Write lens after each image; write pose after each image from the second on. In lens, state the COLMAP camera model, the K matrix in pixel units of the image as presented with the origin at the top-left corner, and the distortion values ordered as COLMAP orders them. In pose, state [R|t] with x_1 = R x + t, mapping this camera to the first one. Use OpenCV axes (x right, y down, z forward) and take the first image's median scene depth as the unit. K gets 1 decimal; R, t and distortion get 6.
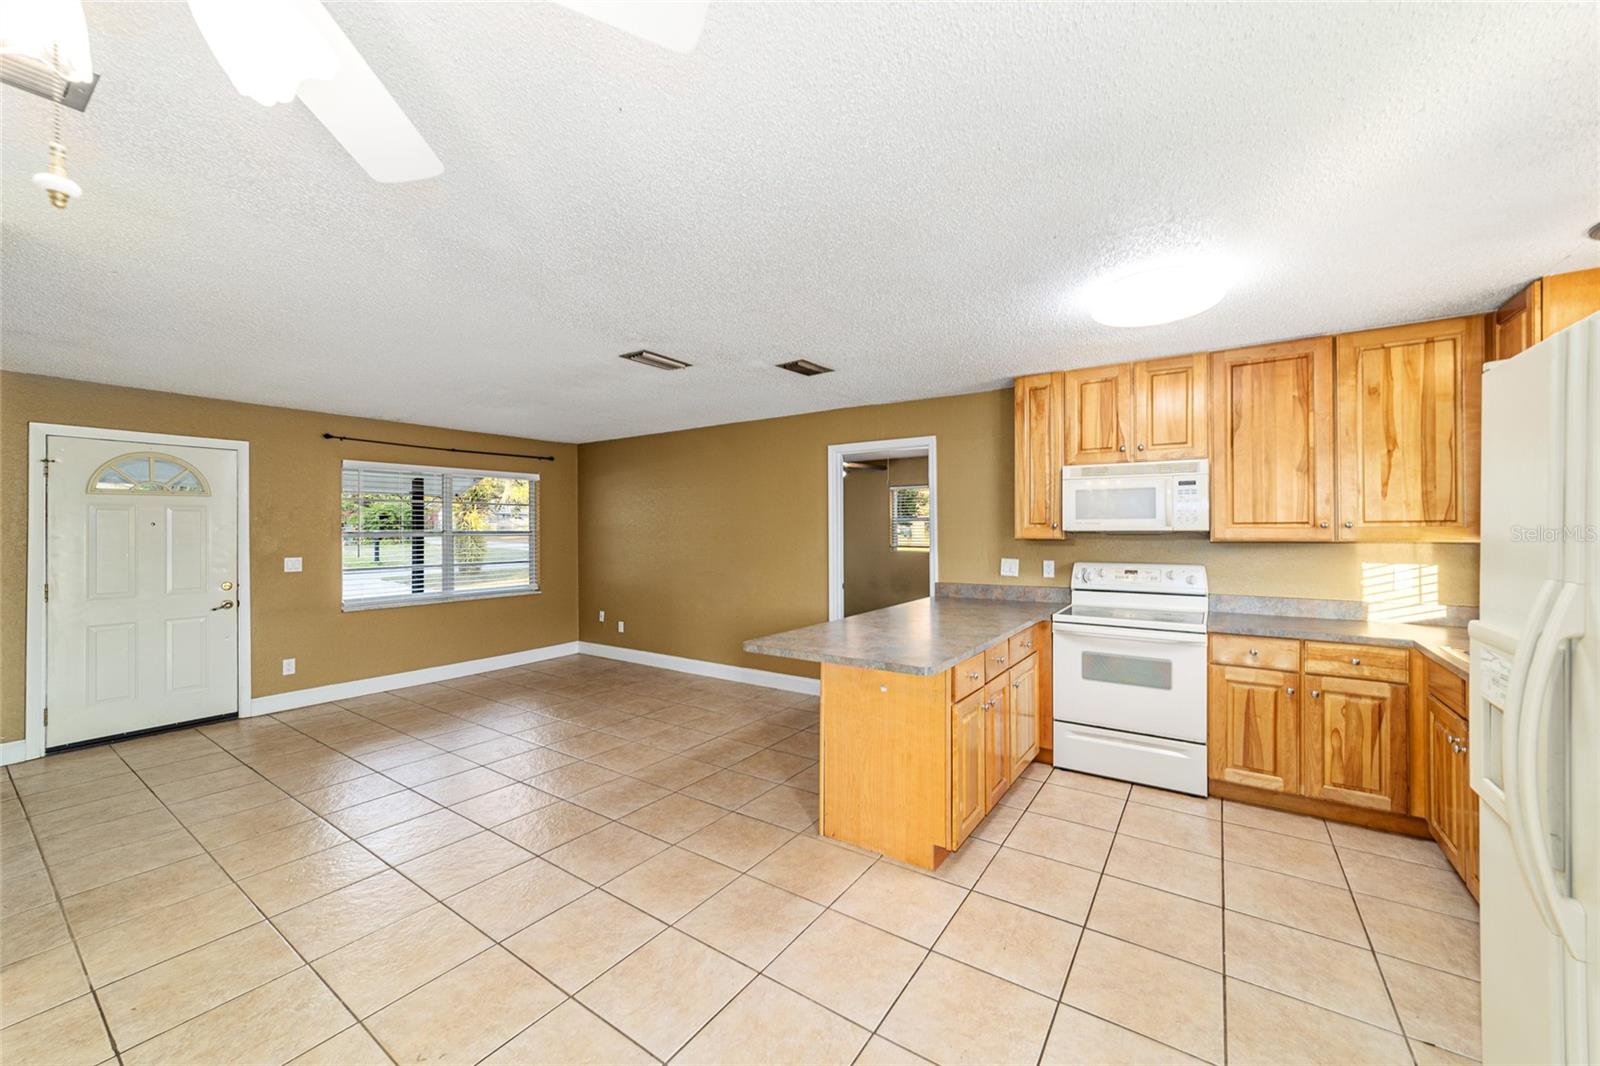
lens RADIAL K [[613.2, 0, 796.9], [0, 613.2, 528.5], [0, 0, 1]] dist [-0.019280, 0.009262]
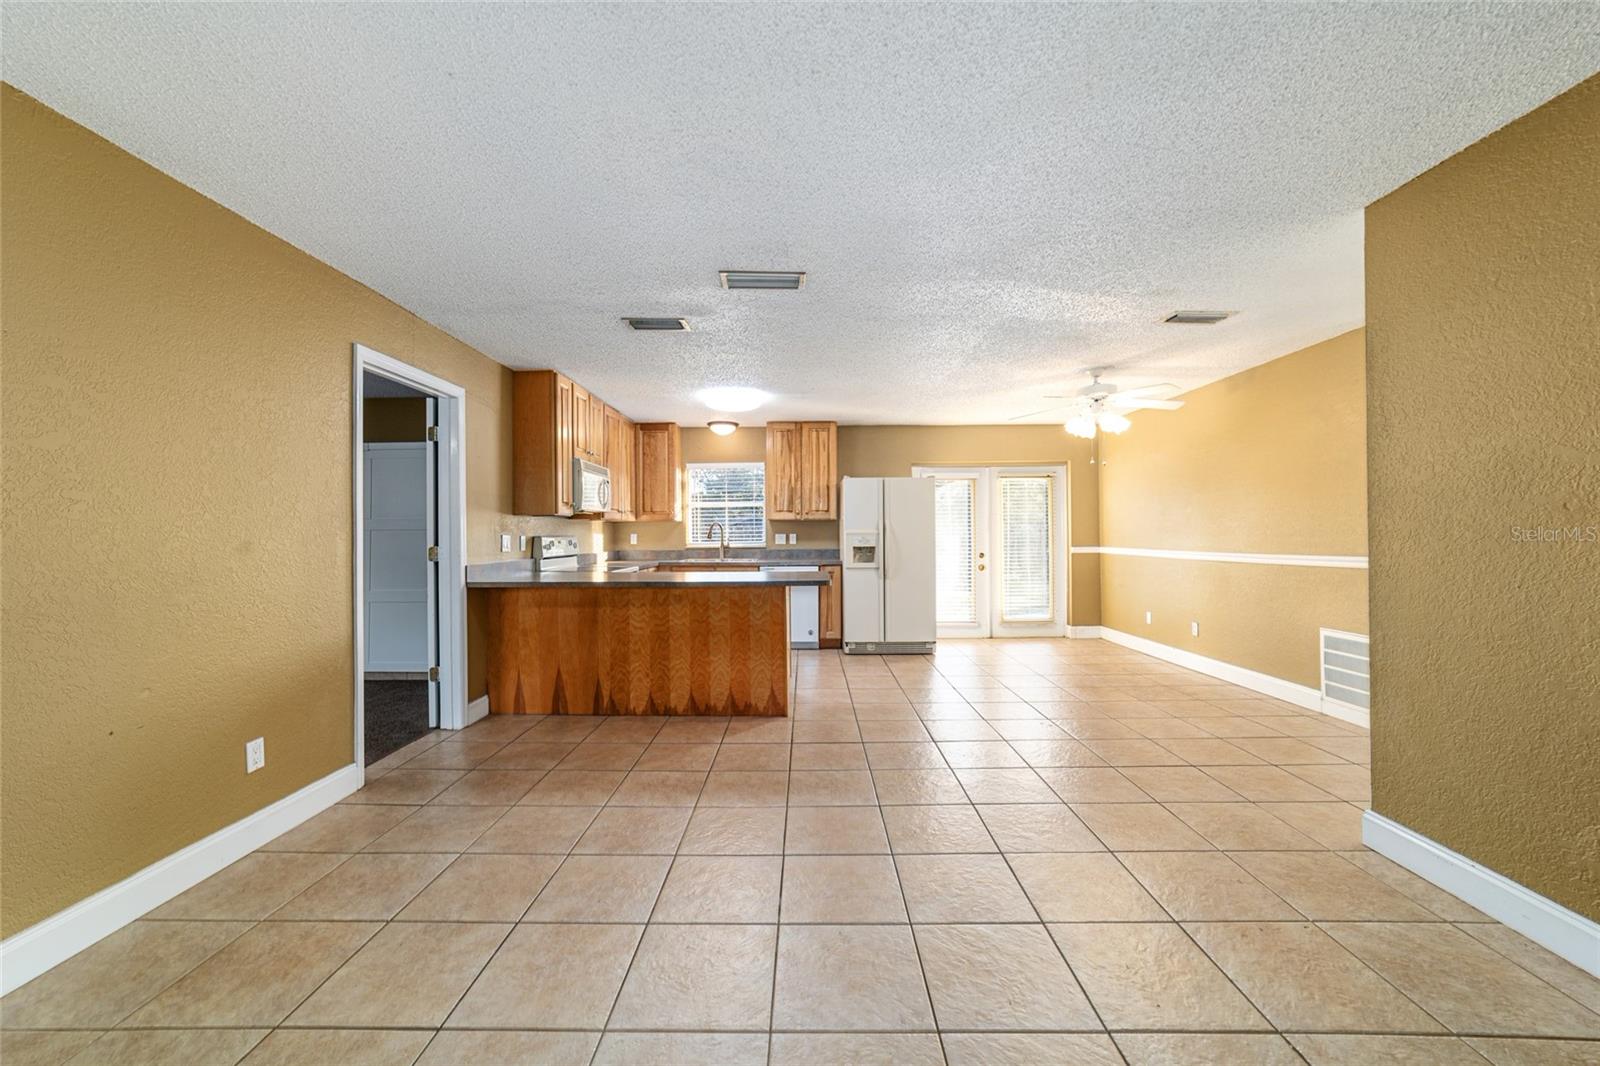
lens RADIAL K [[613.2, 0, 796.9], [0, 613.2, 528.5], [0, 0, 1]] dist [-0.019280, 0.009262]
pose [[-0.554026, 0.013281, 0.832393, -0.920884], [0.007634, 0.999912, -0.010872, 0.064684], [-0.832464, 0.000331, -0.554079, 1.402414]]
